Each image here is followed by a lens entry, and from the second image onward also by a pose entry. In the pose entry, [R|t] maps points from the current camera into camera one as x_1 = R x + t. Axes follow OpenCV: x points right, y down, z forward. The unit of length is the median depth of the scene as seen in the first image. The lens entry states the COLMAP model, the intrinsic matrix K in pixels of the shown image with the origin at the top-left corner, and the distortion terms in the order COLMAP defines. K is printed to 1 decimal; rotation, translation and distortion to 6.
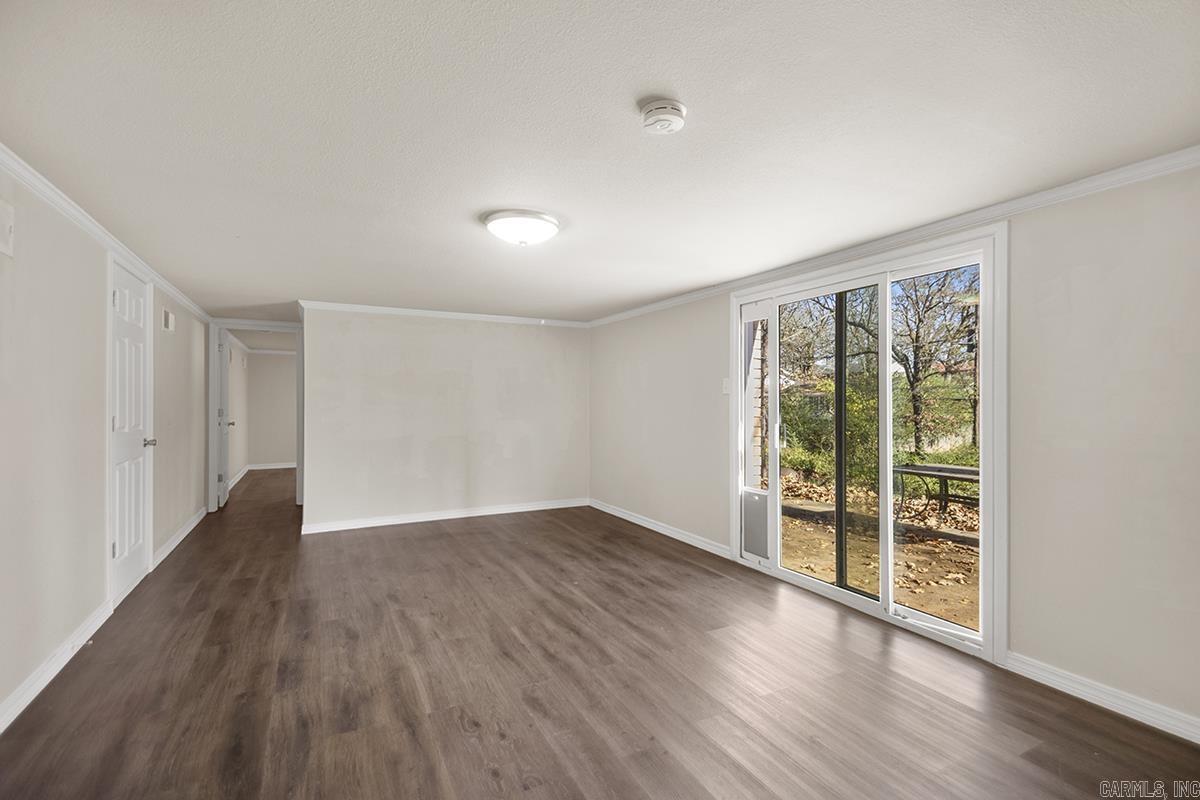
lens RADIAL K [[573.4, 0, 600.0], [0, 573.4, 400.0], [0, 0, 1]] dist [0.002281, -0.015066]
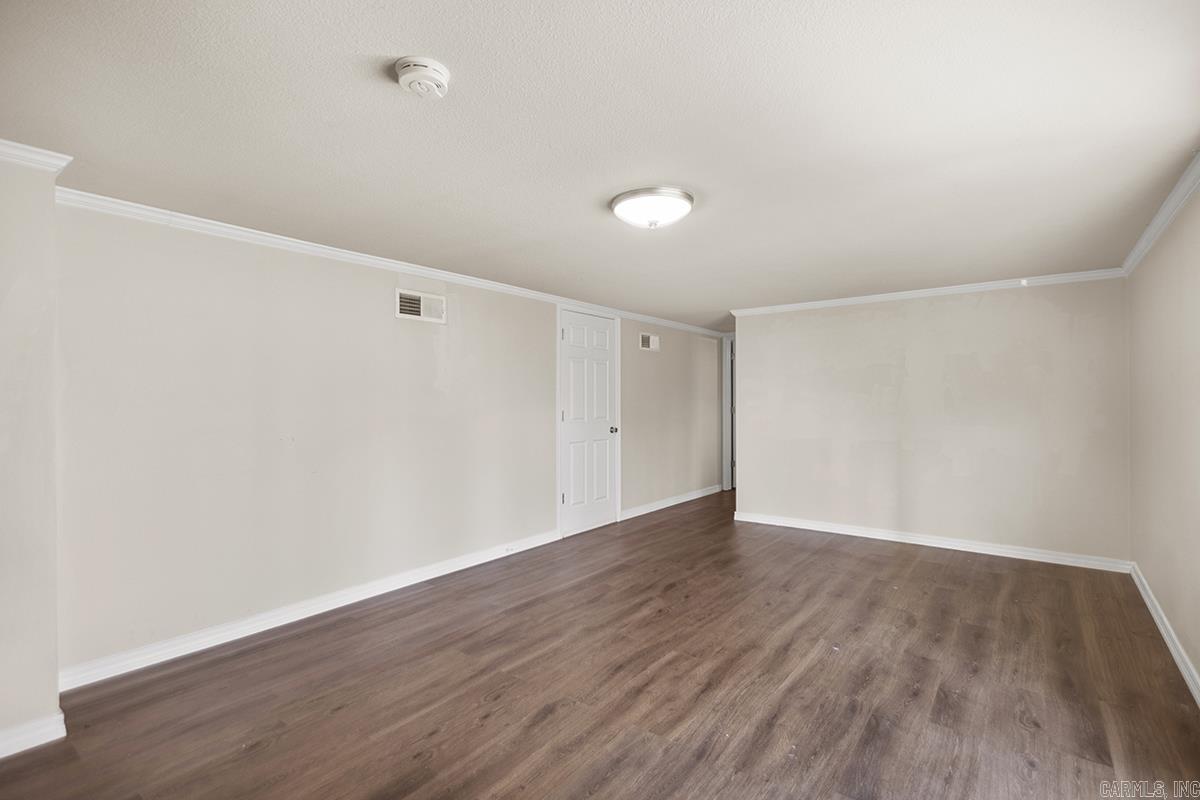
lens RADIAL K [[553.2, 0, 600.0], [0, 553.2, 400.0], [0, 0, 1]] dist [0.032939, -0.022673]
pose [[0.401124, -0.001808, -0.916022, 0.483922], [0.006911, 0.999976, 0.001052, -0.001803], [0.915998, -0.006753, 0.401126, 0.433544]]
